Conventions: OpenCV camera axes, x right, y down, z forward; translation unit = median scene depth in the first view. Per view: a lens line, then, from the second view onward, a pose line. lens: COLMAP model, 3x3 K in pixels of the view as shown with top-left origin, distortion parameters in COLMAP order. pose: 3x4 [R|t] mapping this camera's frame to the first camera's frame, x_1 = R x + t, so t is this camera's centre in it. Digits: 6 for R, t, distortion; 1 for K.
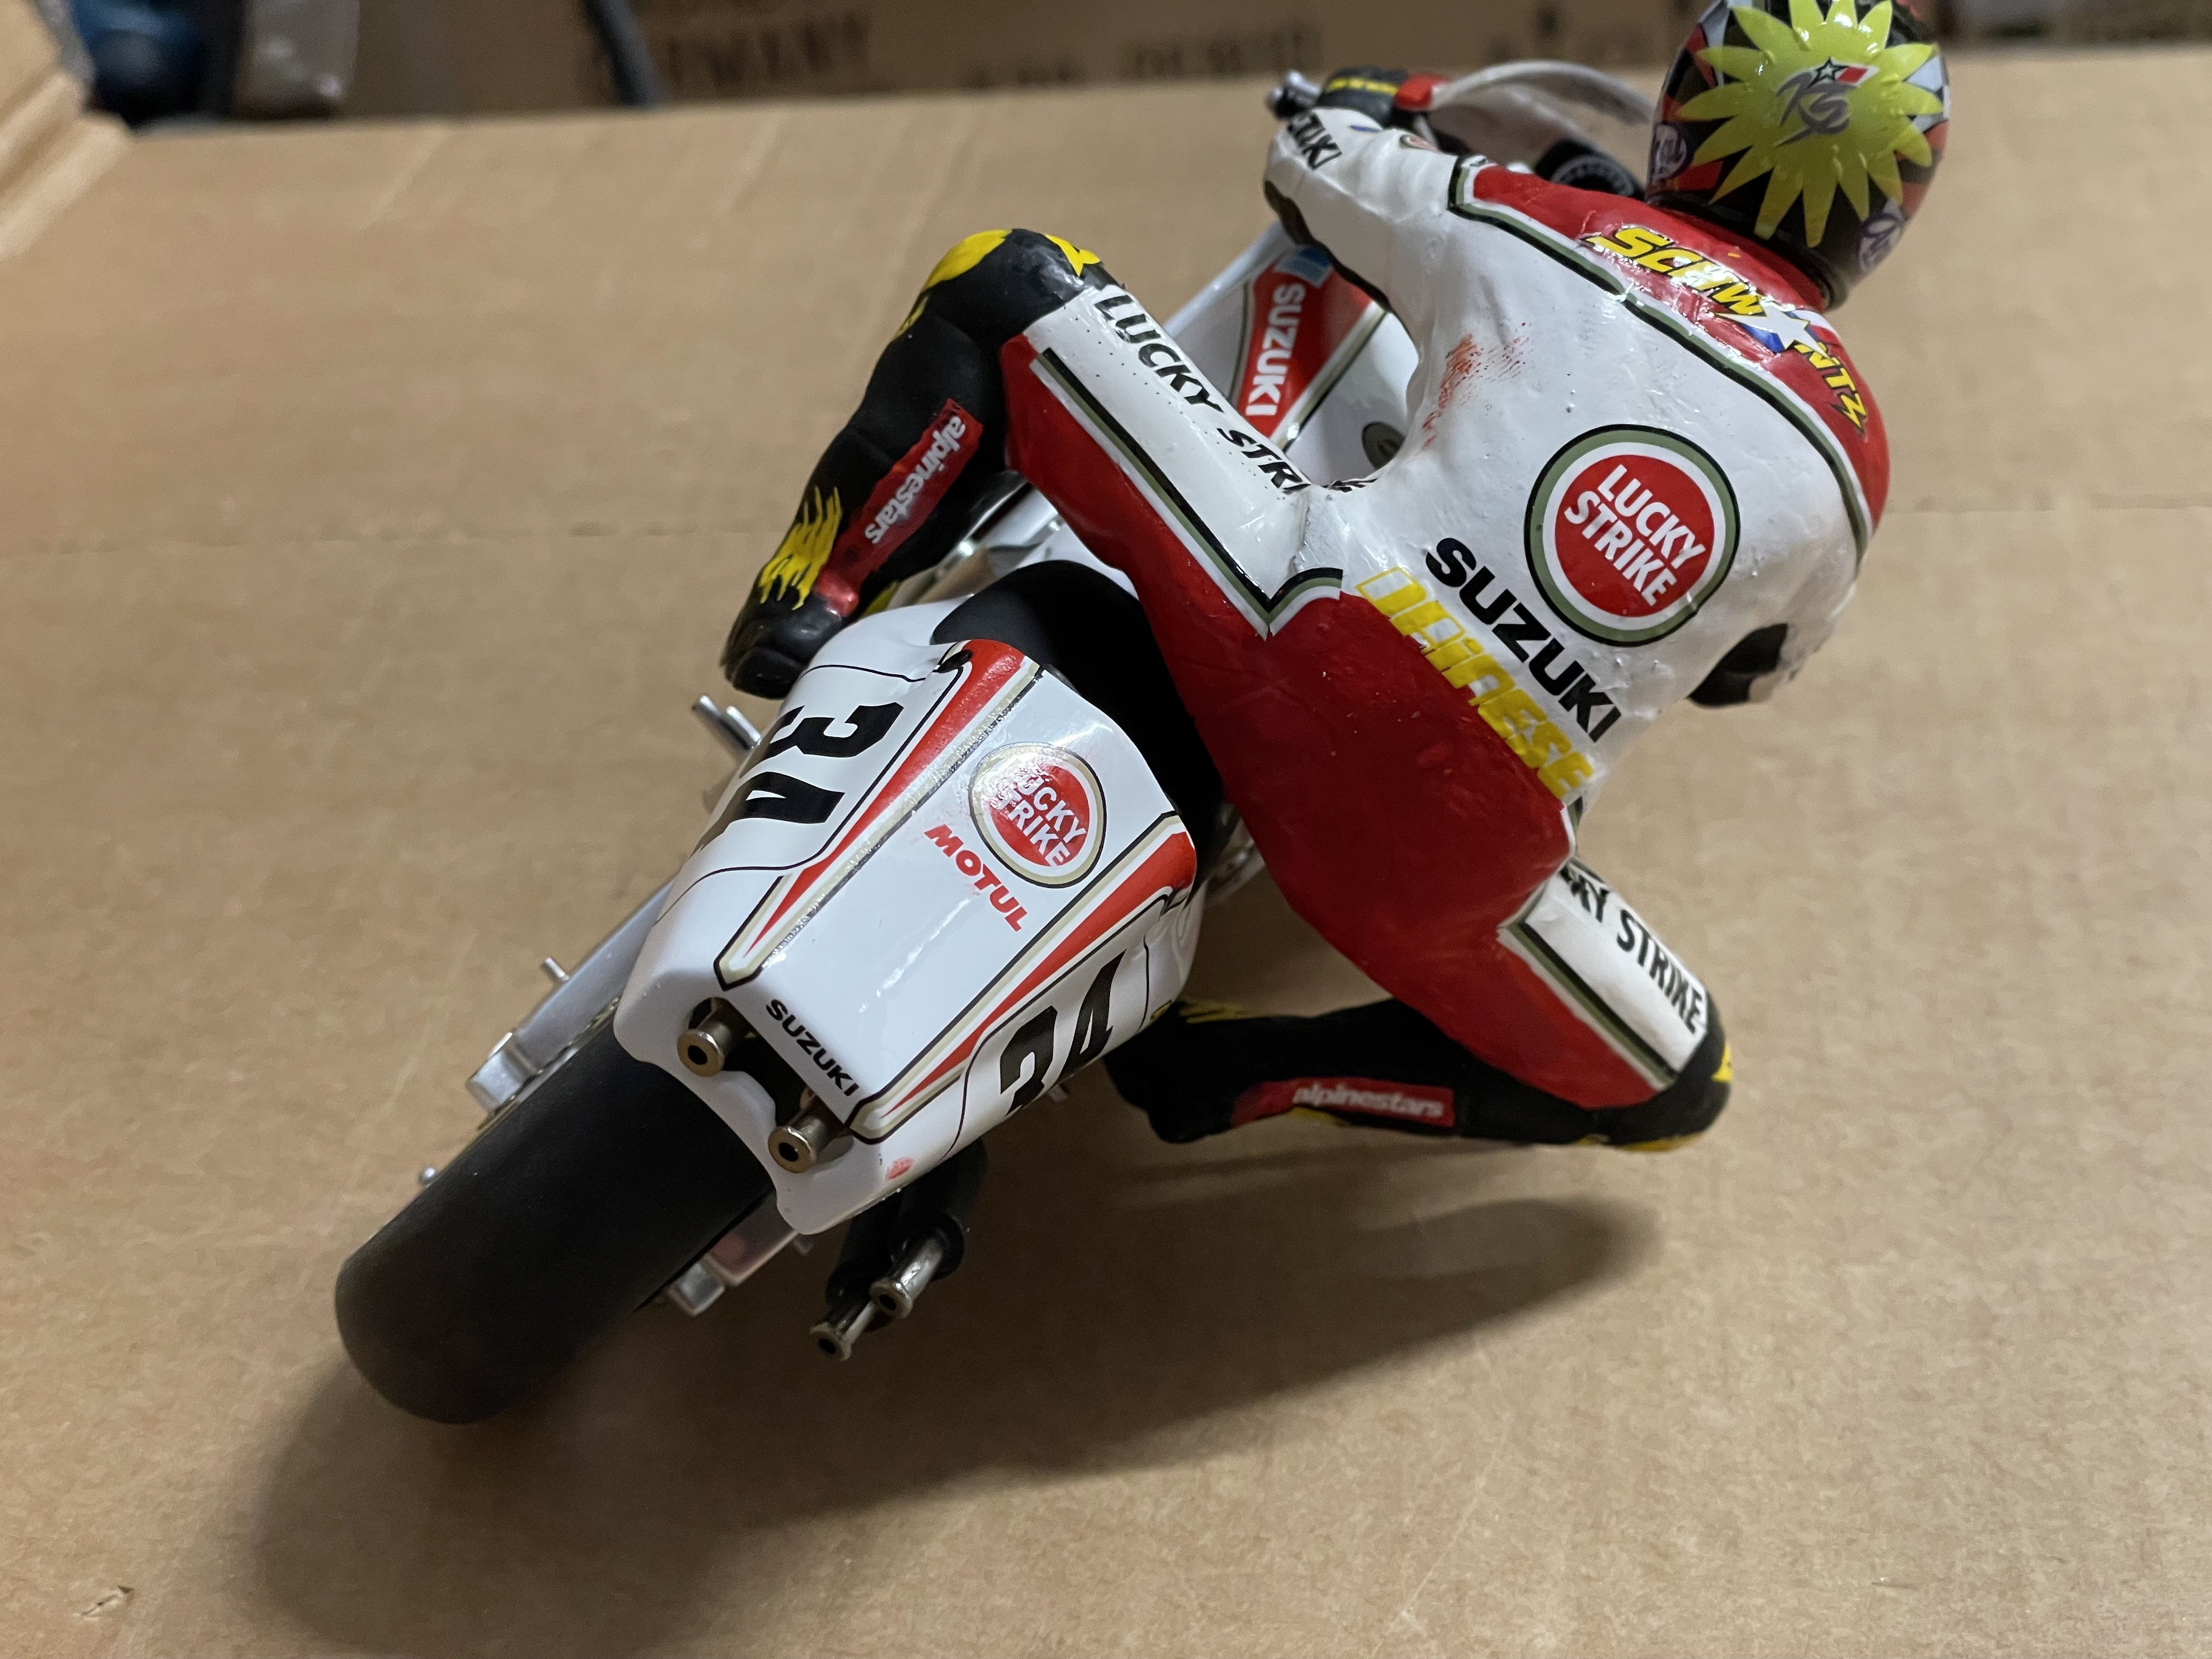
lens RADIAL K [[3429.5, 0, 1104.4], [0, 3429.5, 843.5], [0, 0, 1]] dist [0.033067, 0.000000]
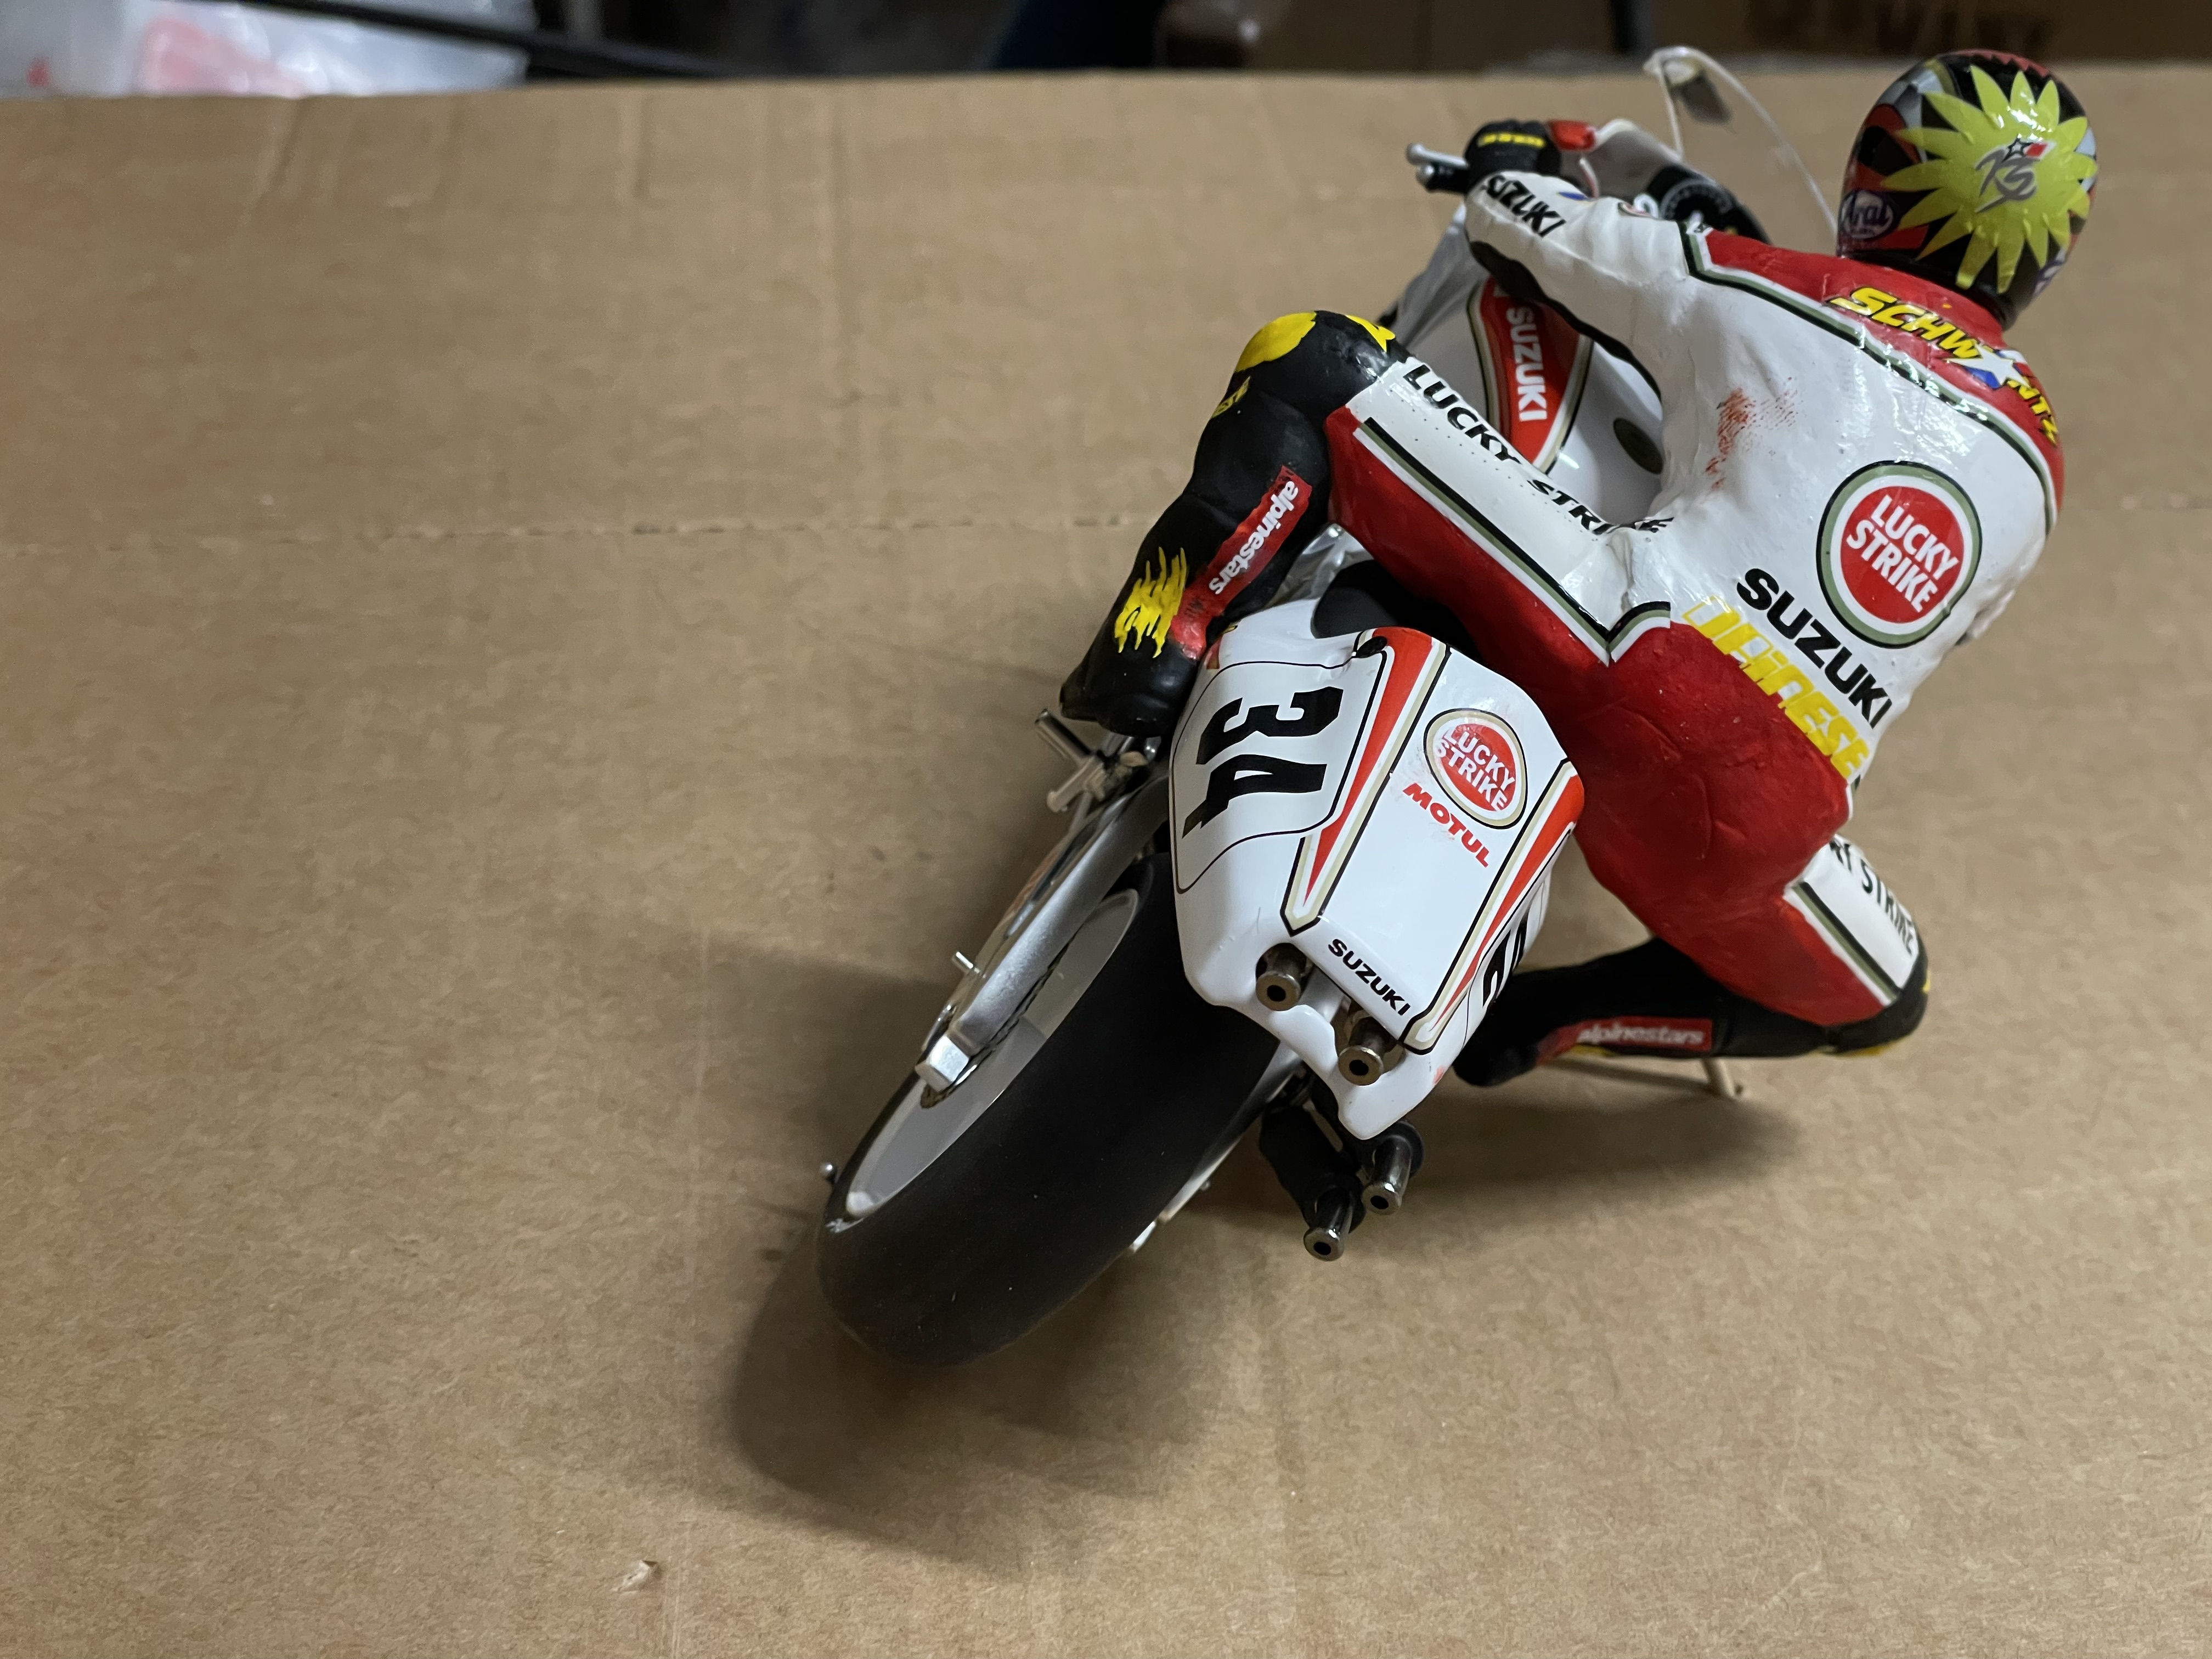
lens RADIAL K [[3429.5, 0, 1086.2], [0, 3429.5, 813.7], [0, 0, 1]] dist [0.033067, 0.000000]
pose [[0.987297, -0.079390, 0.137626, -0.286950], [0.073496, 0.996168, 0.047403, -0.075401], [-0.140862, -0.036686, 0.989349, -0.135824]]
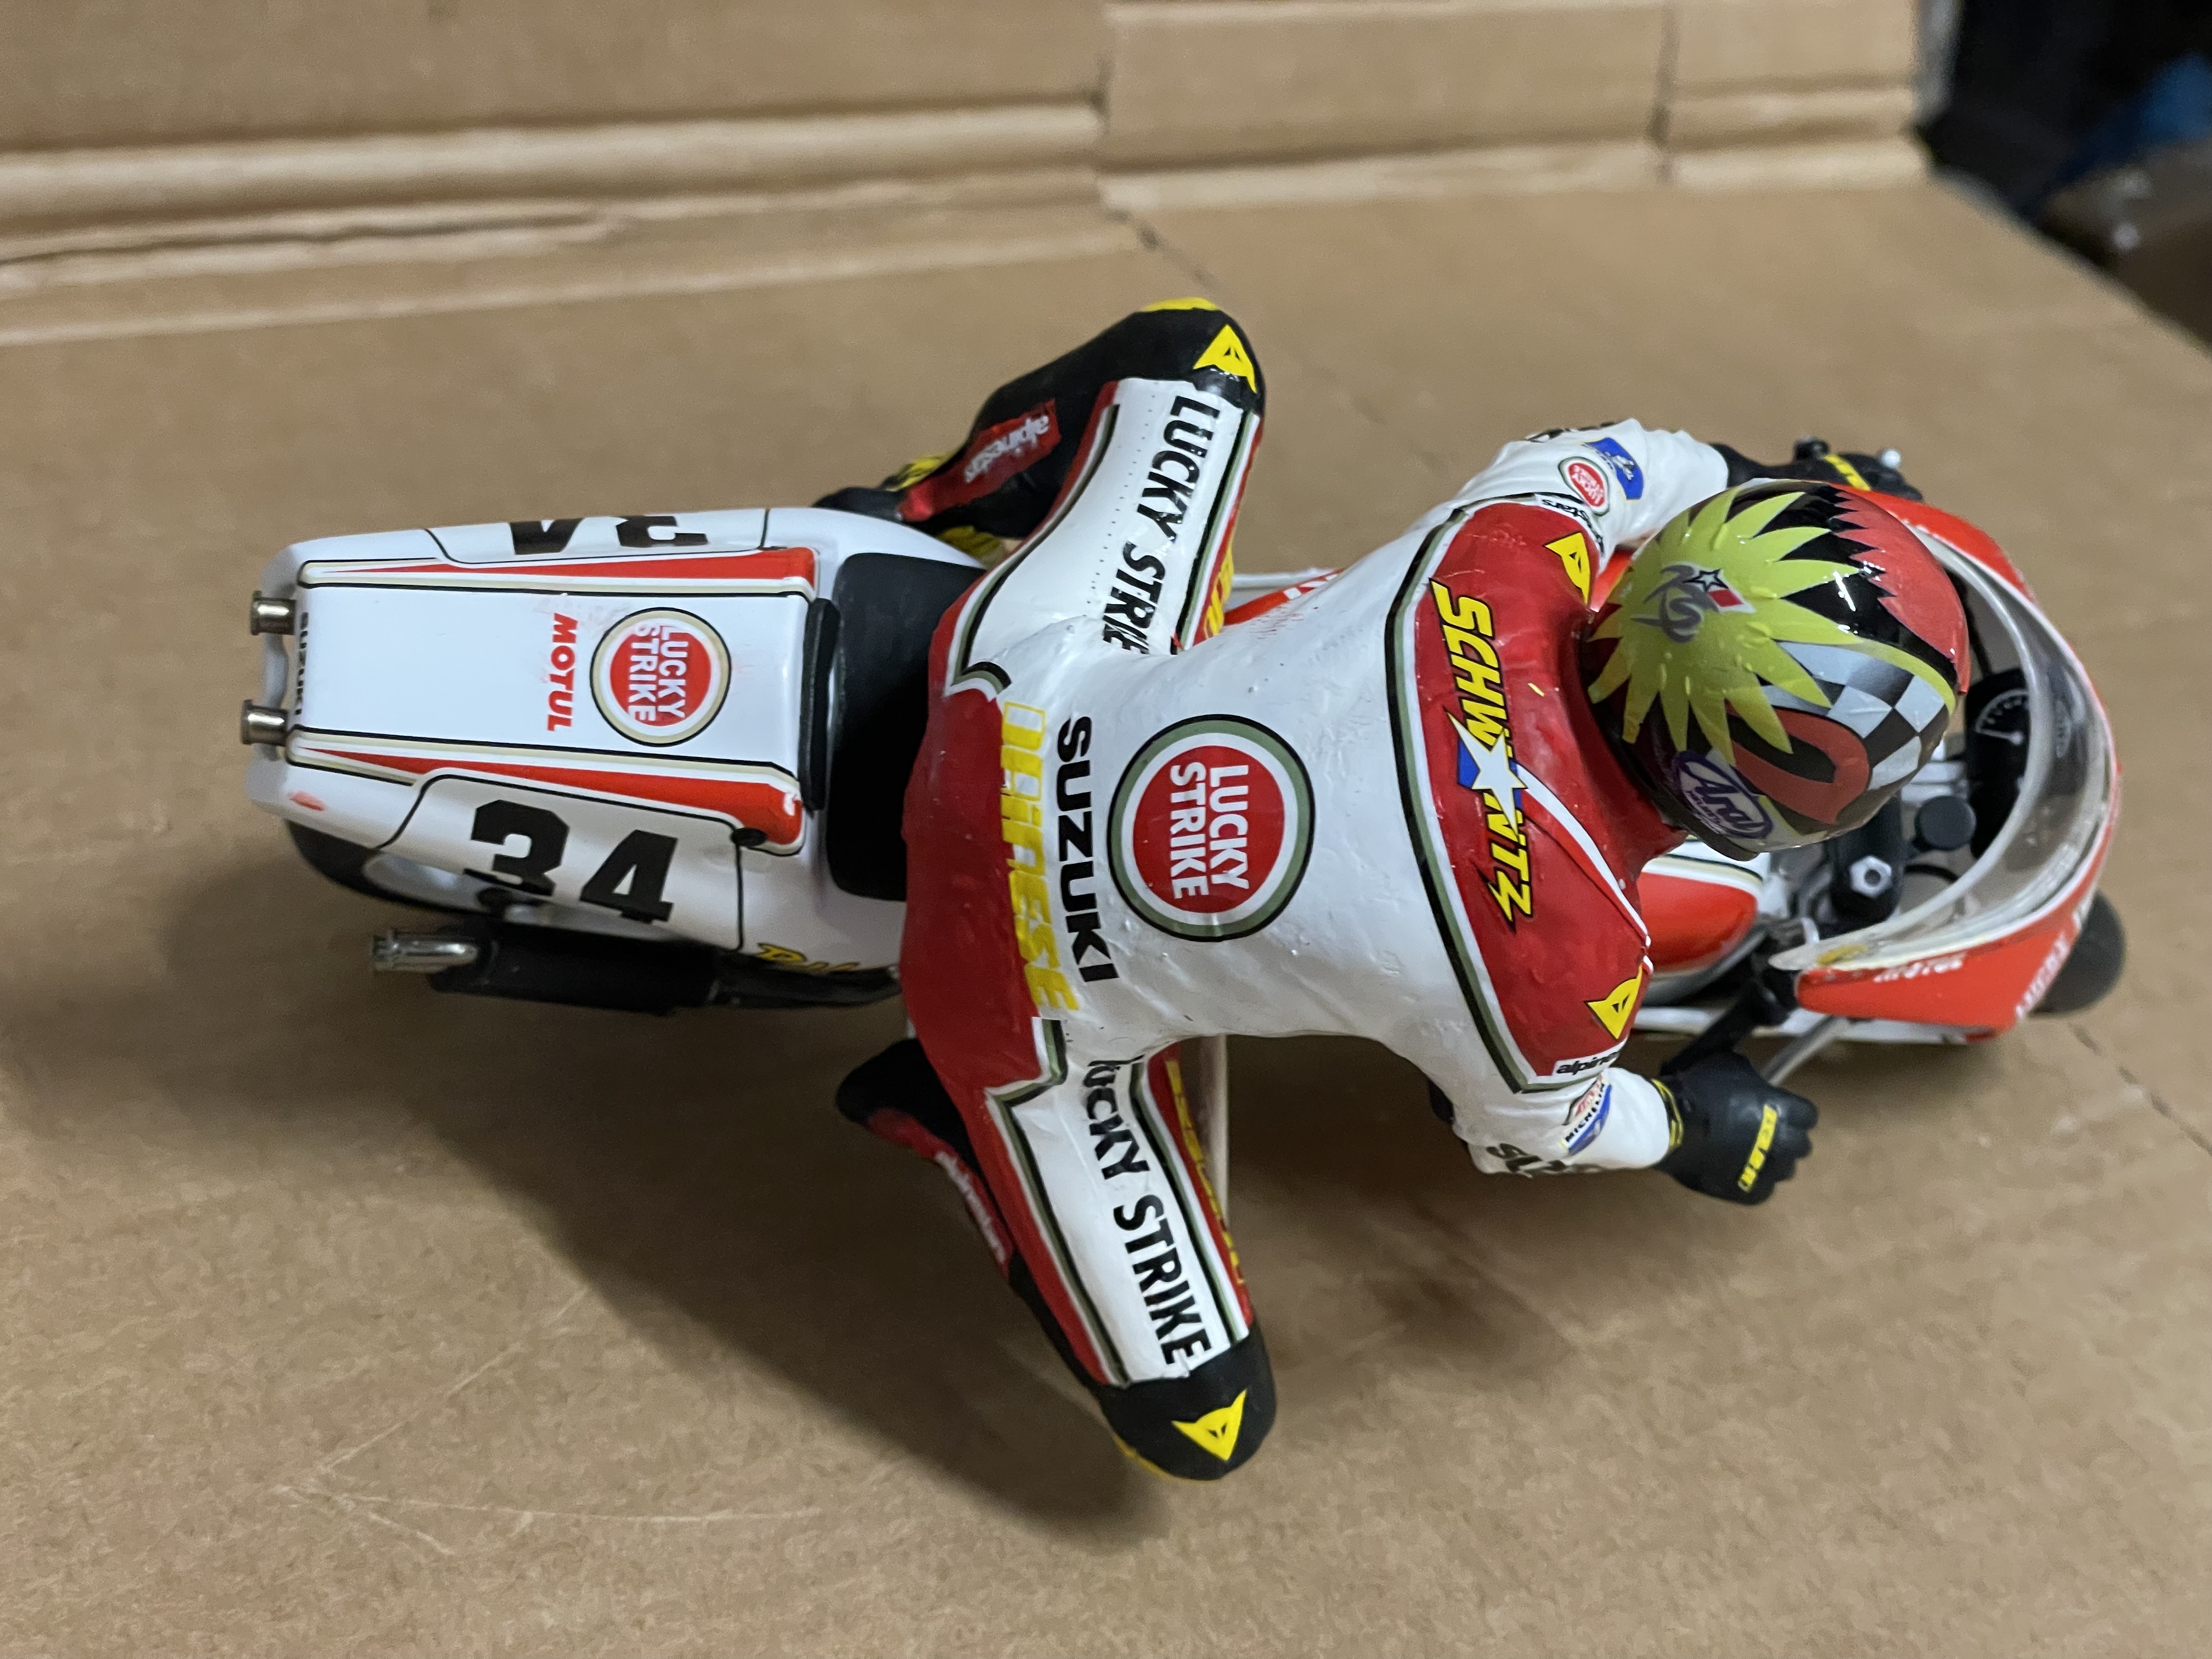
lens RADIAL K [[3429.5, 0, 1106.2], [0, 3429.5, 815.7], [0, 0, 1]] dist [0.033067, 0.000000]
pose [[0.545328, 0.583301, -0.601978, 0.694449], [-0.599769, 0.773226, 0.205909, -0.265921], [0.585572, 0.248760, 0.771508, 0.236356]]
